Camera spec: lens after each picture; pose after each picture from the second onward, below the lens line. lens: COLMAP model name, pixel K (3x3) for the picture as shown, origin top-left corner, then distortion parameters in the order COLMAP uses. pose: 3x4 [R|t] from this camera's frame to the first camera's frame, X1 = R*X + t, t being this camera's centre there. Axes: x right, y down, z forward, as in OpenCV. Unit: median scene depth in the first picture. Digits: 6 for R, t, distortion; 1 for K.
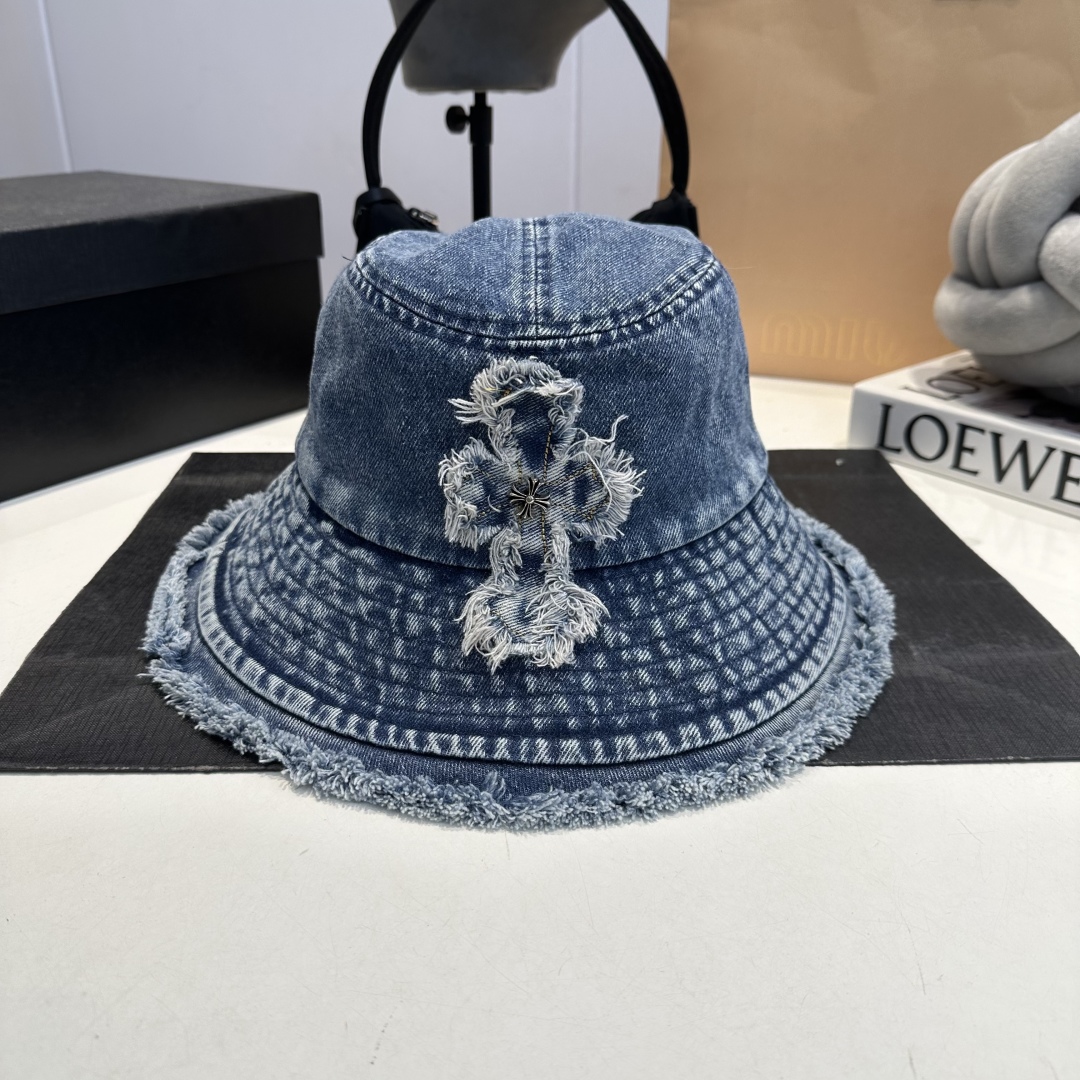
lens RADIAL K [[1034.9, 0, 549.9], [0, 1034.9, 537.1], [0, 0, 1]] dist [-0.037508, 0.000000]
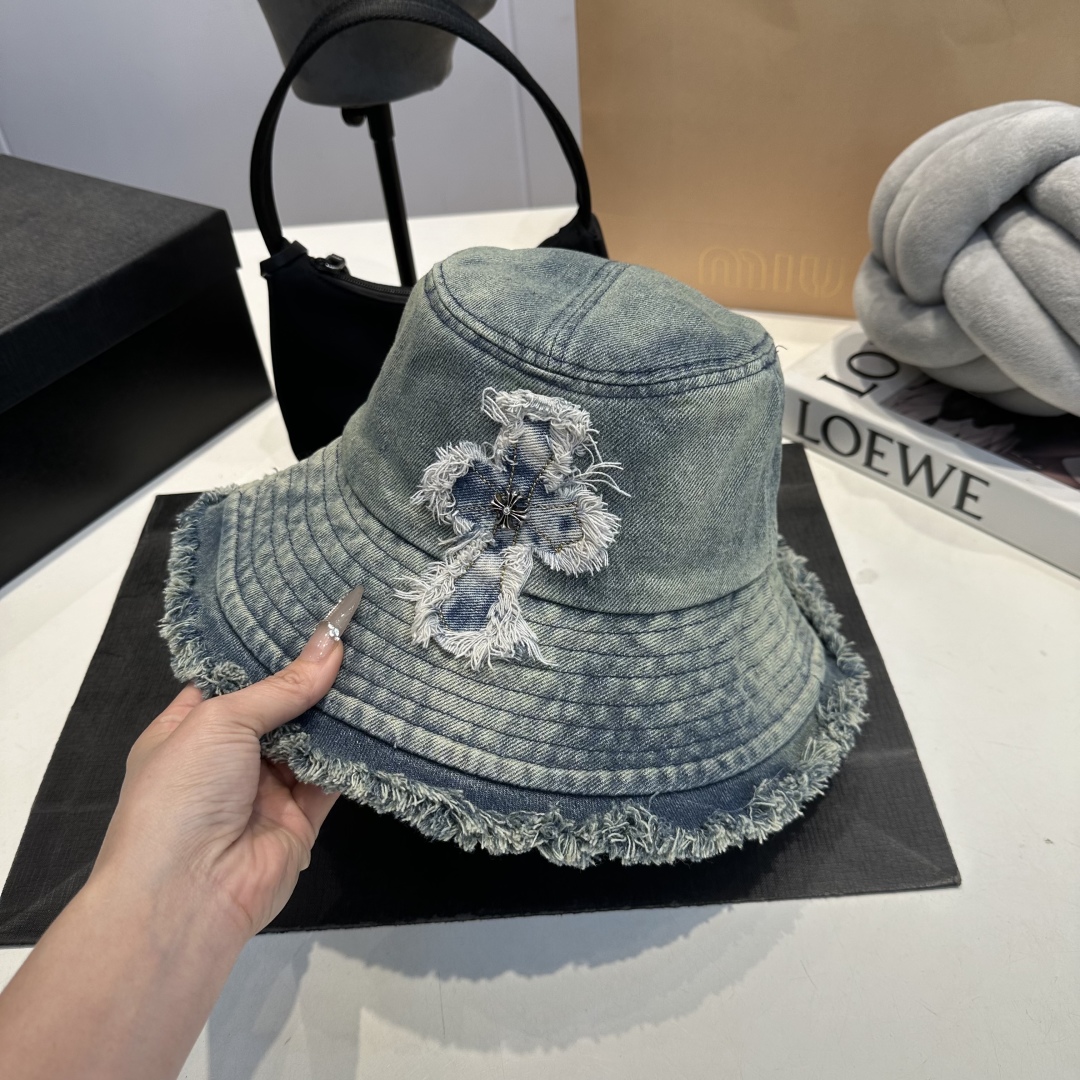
lens RADIAL K [[1034.9, 0, 542.1], [0, 1034.9, 544.7], [0, 0, 1]] dist [-0.037508, 0.000000]
pose [[0.995769, -0.084706, -0.035634, 0.096305], [0.091471, 0.950888, 0.295710, -0.340047], [0.008836, -0.297718, 0.954613, -0.030455]]
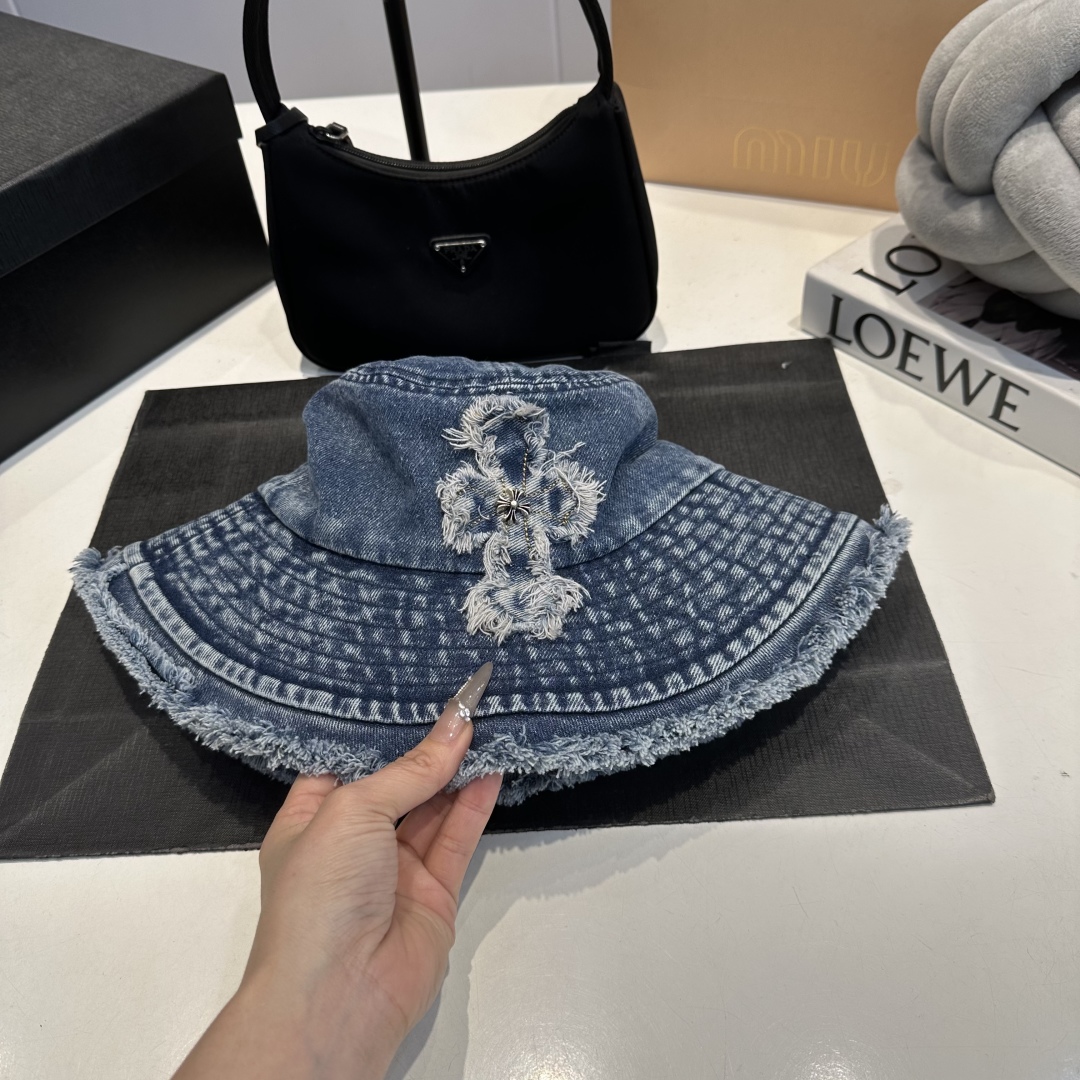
lens RADIAL K [[1034.9, 0, 546.8], [0, 1034.9, 536.7], [0, 0, 1]] dist [-0.037508, 0.000000]
pose [[0.996437, -0.047859, -0.069440, 0.120751], [0.070720, 0.922768, 0.378810, -0.323547], [0.045948, -0.382371, 0.922866, 0.017103]]
